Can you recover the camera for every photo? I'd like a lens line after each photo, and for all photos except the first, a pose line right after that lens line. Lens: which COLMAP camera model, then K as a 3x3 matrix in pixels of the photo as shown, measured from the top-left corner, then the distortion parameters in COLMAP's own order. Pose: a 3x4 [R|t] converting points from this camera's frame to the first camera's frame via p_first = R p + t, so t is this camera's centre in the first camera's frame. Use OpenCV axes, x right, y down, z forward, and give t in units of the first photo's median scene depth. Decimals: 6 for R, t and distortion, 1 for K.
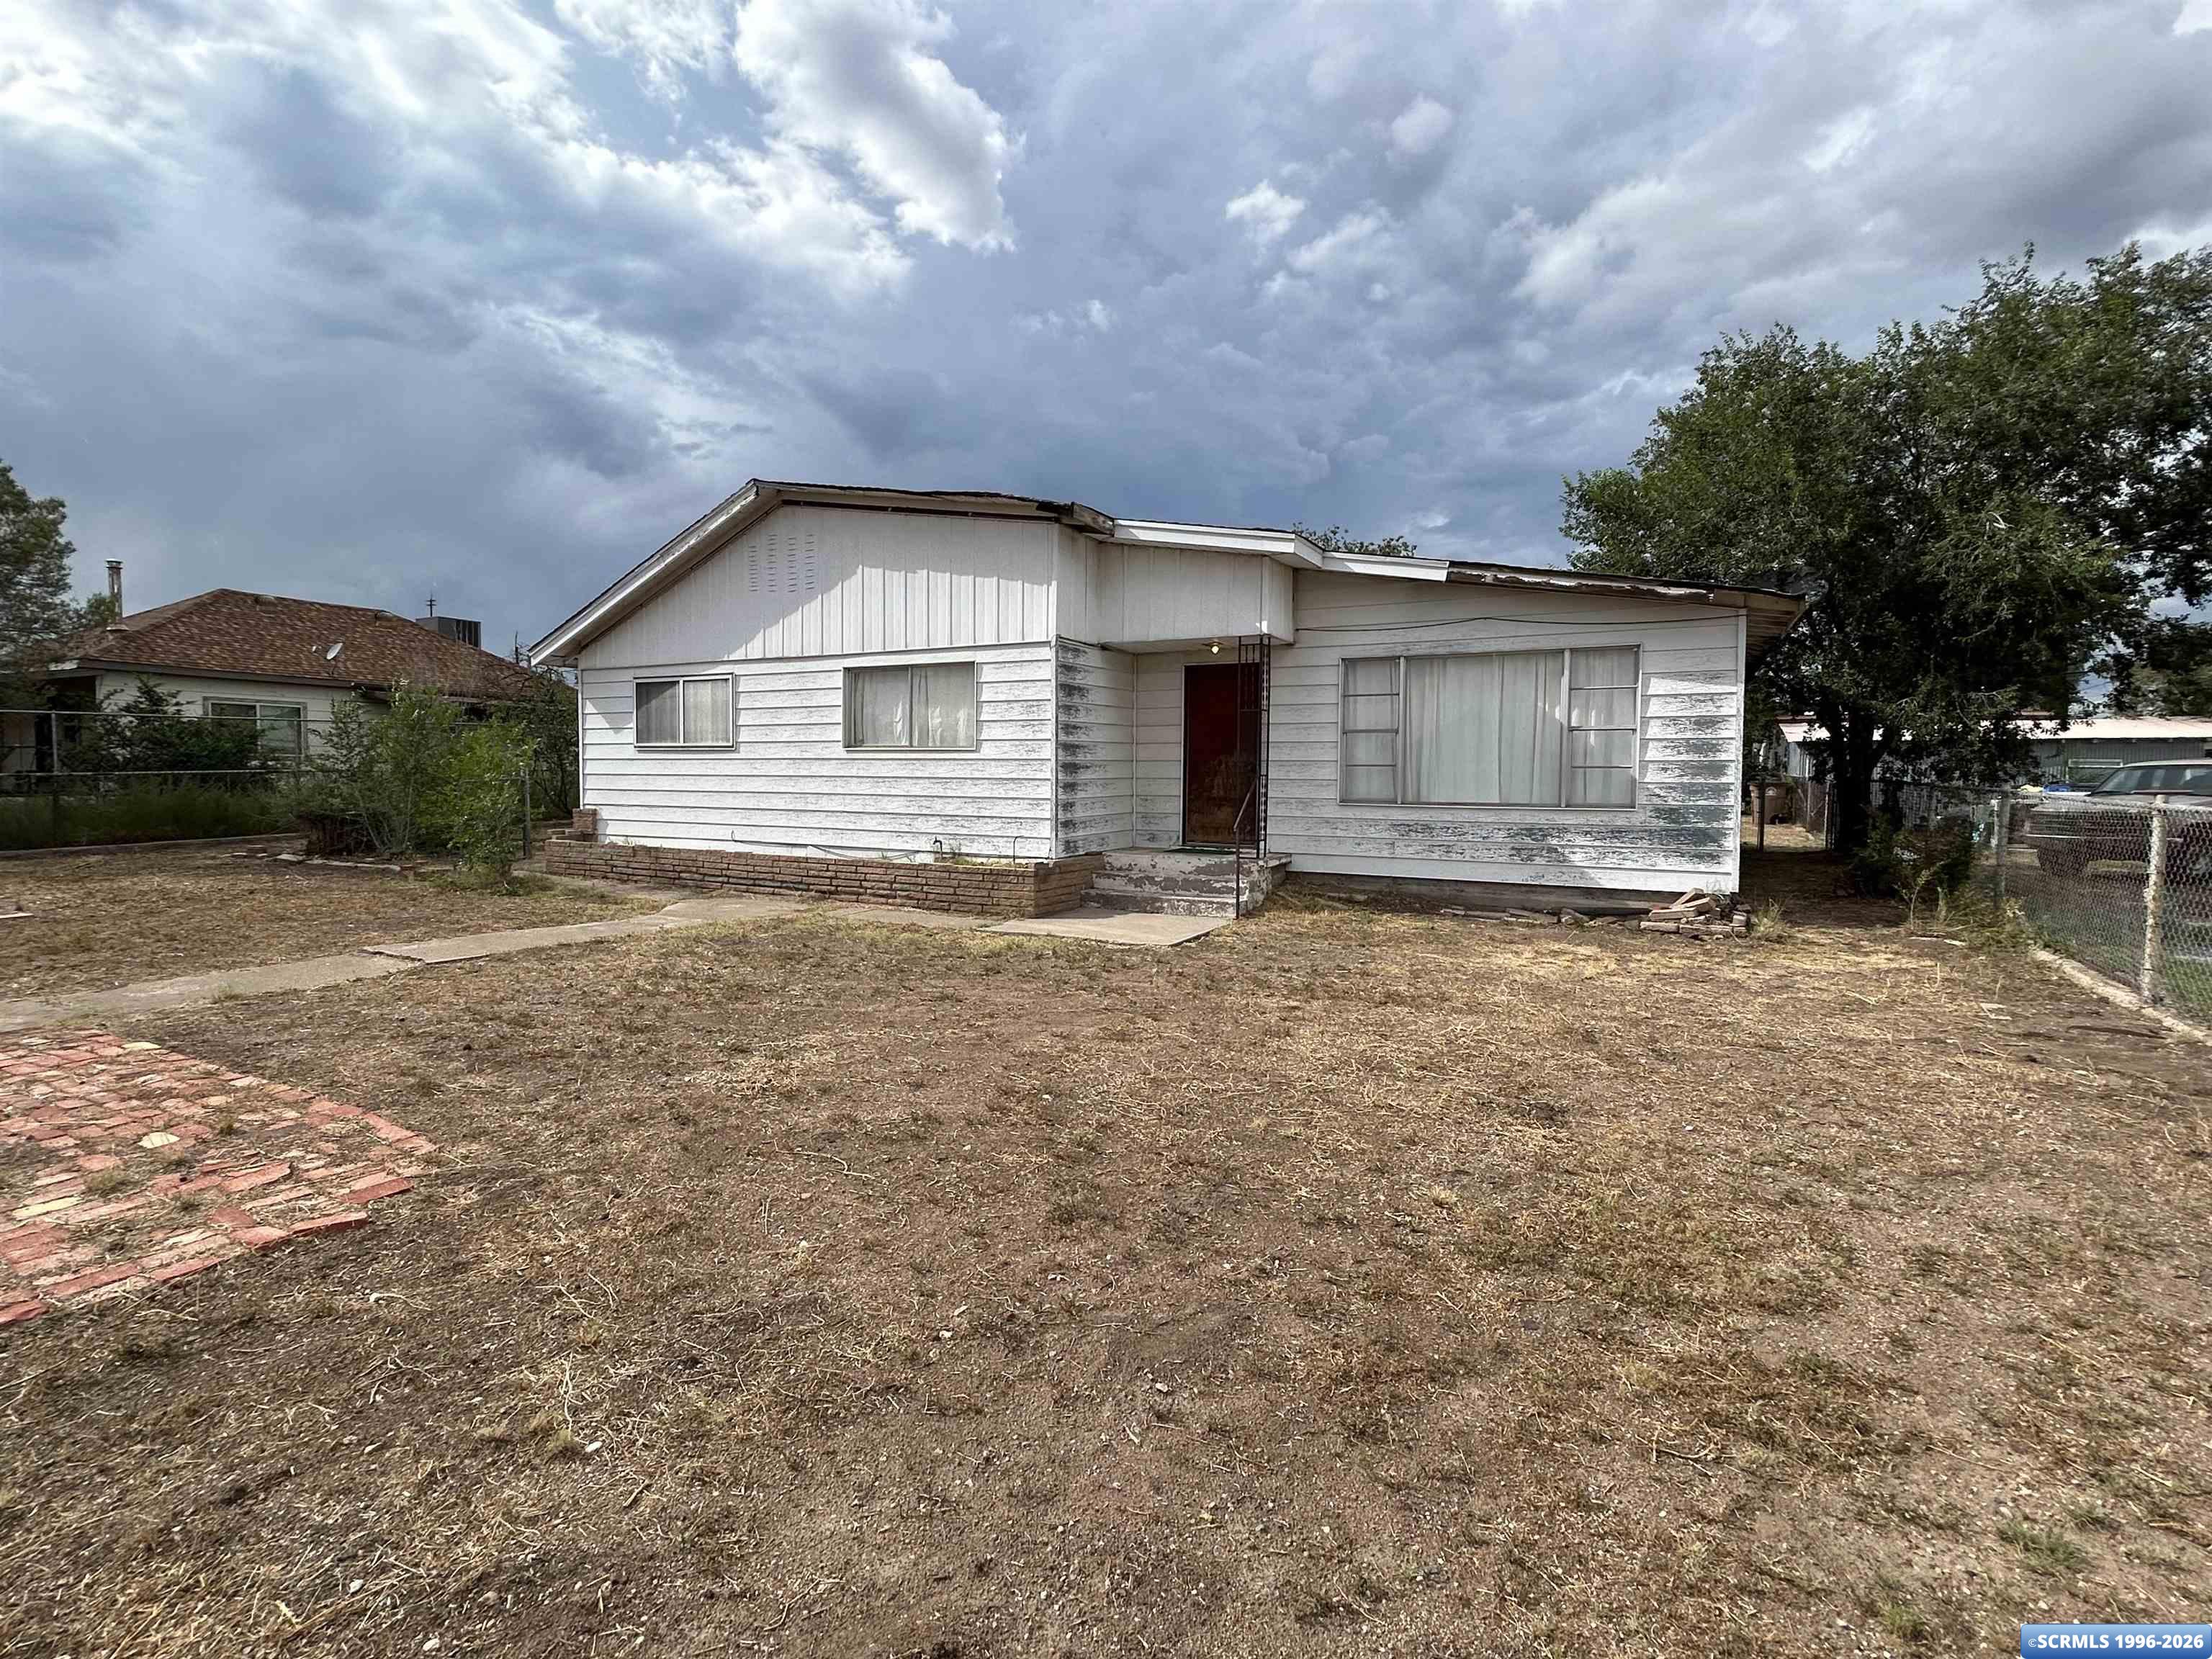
lens RADIAL K [[1047.0, 0, 1105.3], [0, 1047.0, 819.9], [0, 0, 1]] dist [0.003976, -0.000512]
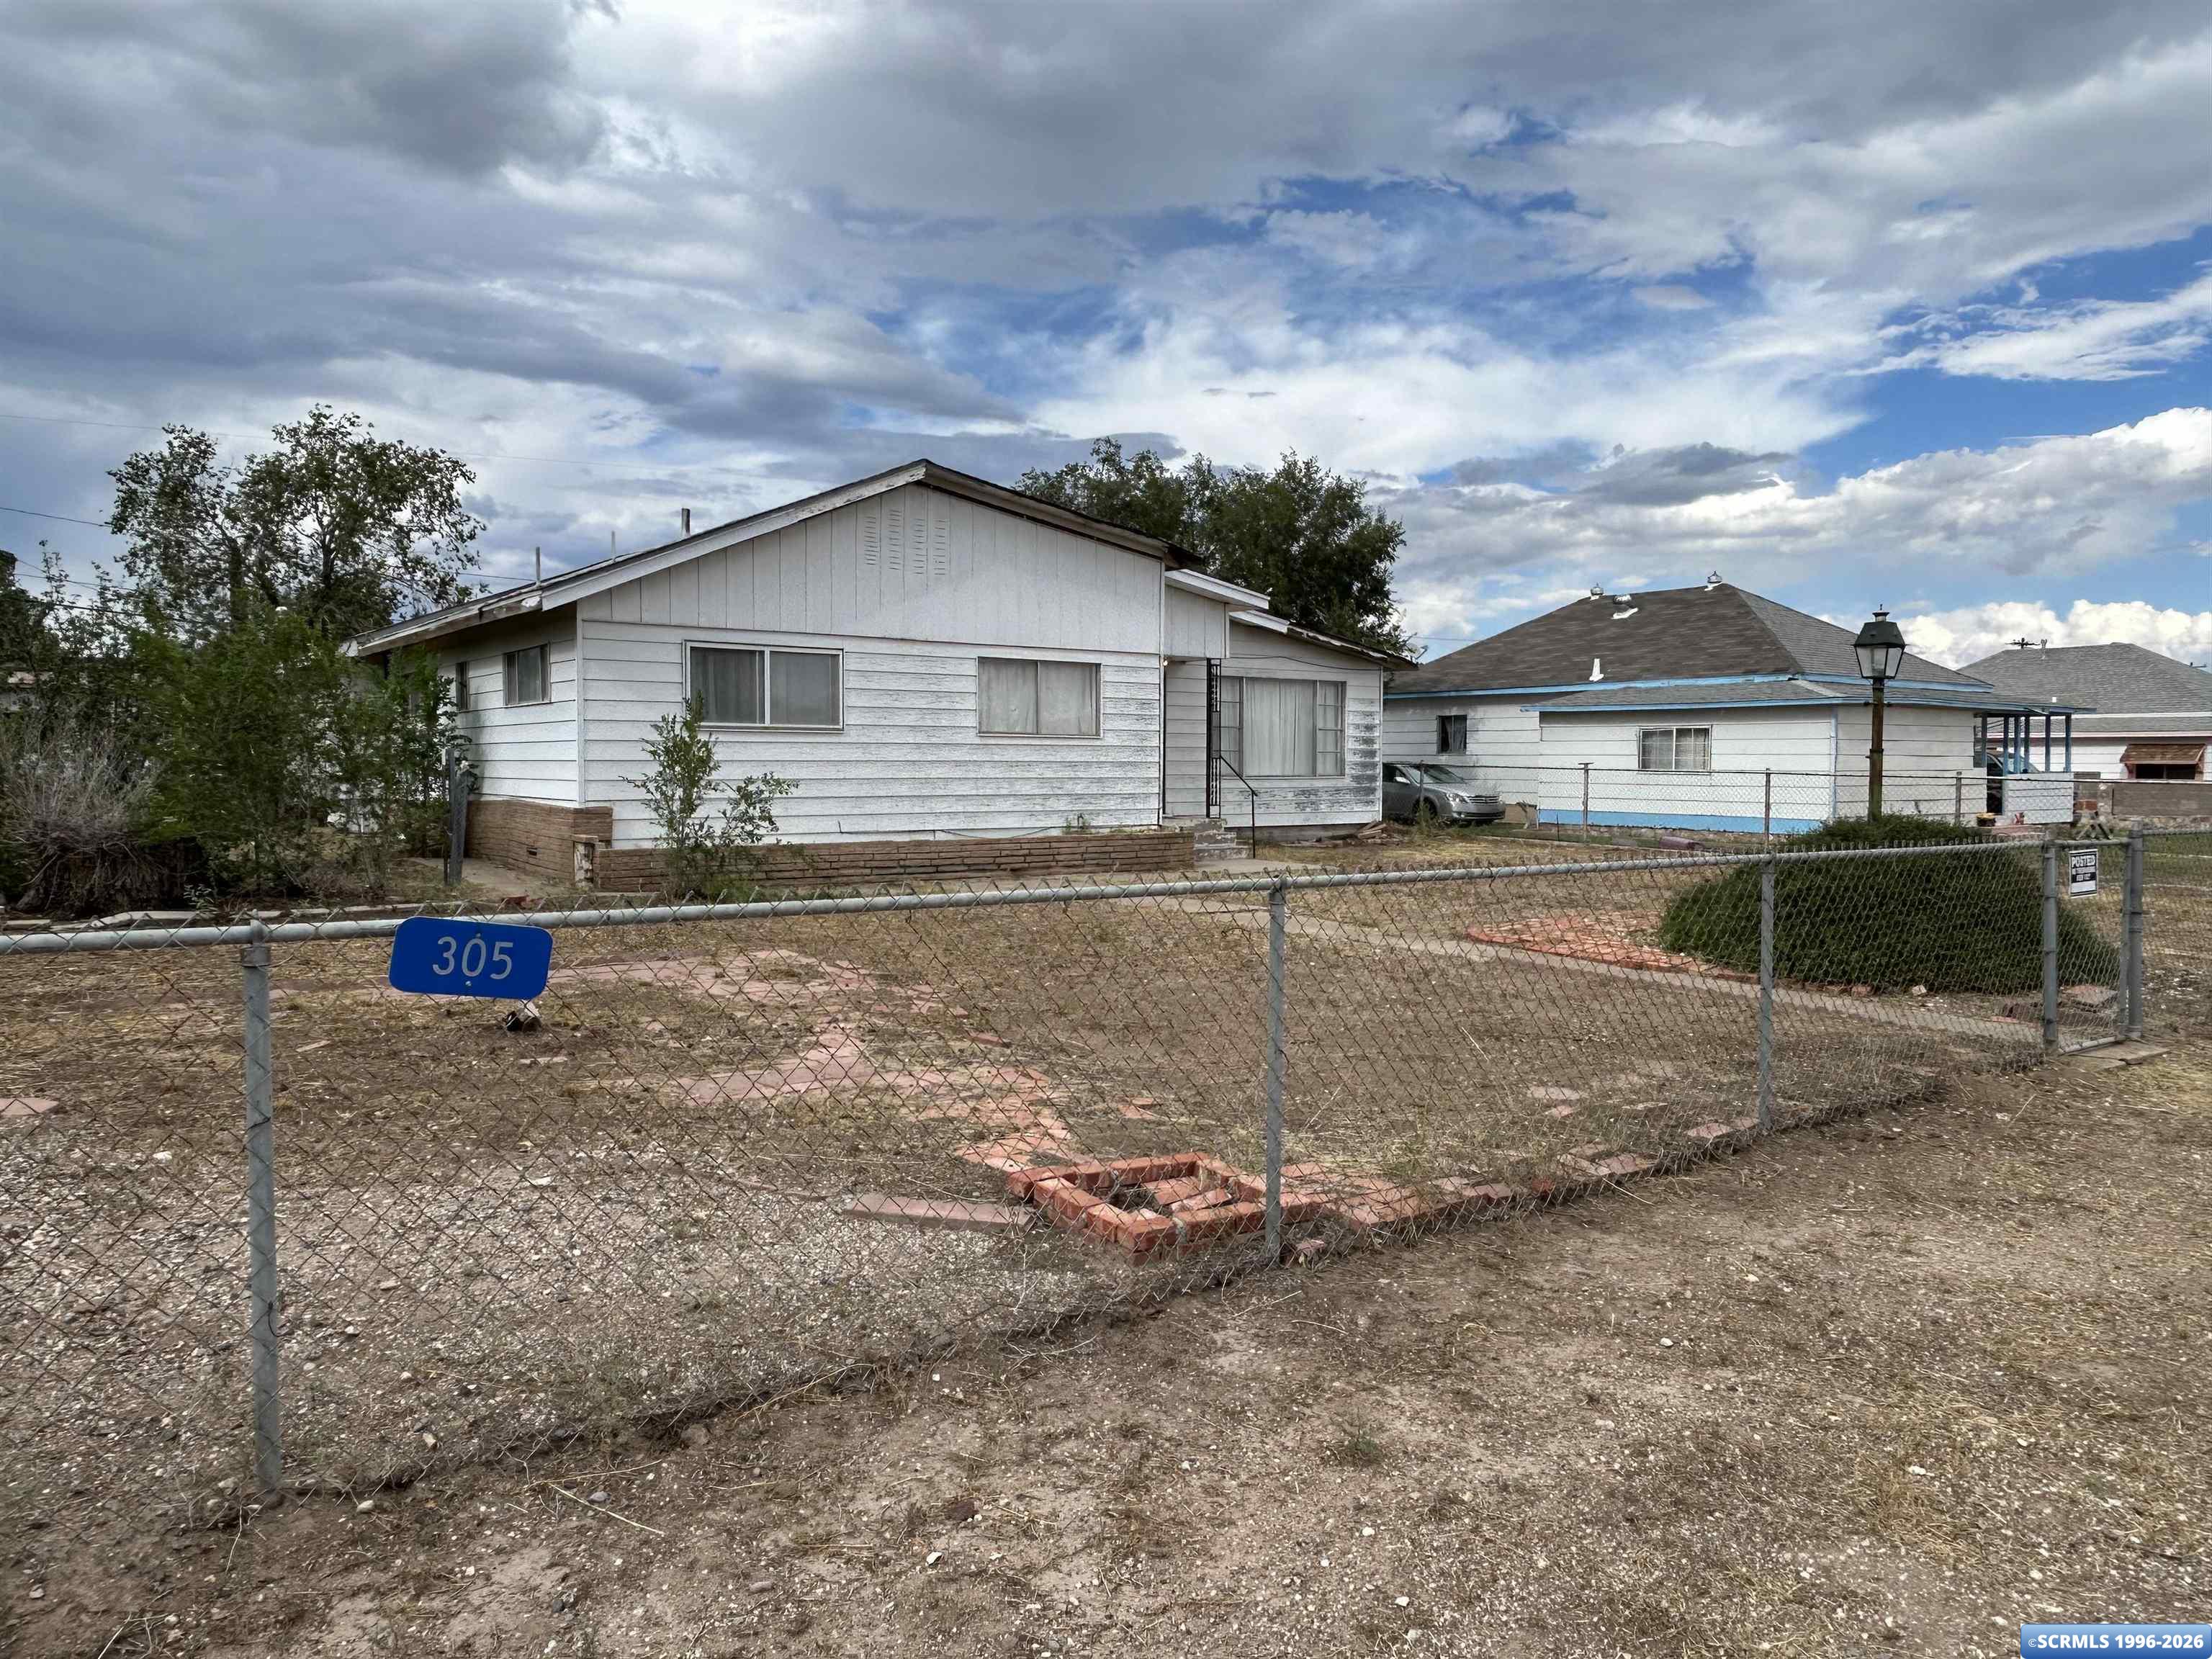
lens RADIAL K [[1480.9, 0, 1104.1], [0, 1480.9, 834.8], [0, 0, 1]] dist [-0.001022, -0.000078]
pose [[0.422594, -0.053926, 0.904713, -1.617018], [0.035732, 0.998444, 0.042822, -0.028935], [-0.905614, 0.014231, 0.423863, 0.280942]]
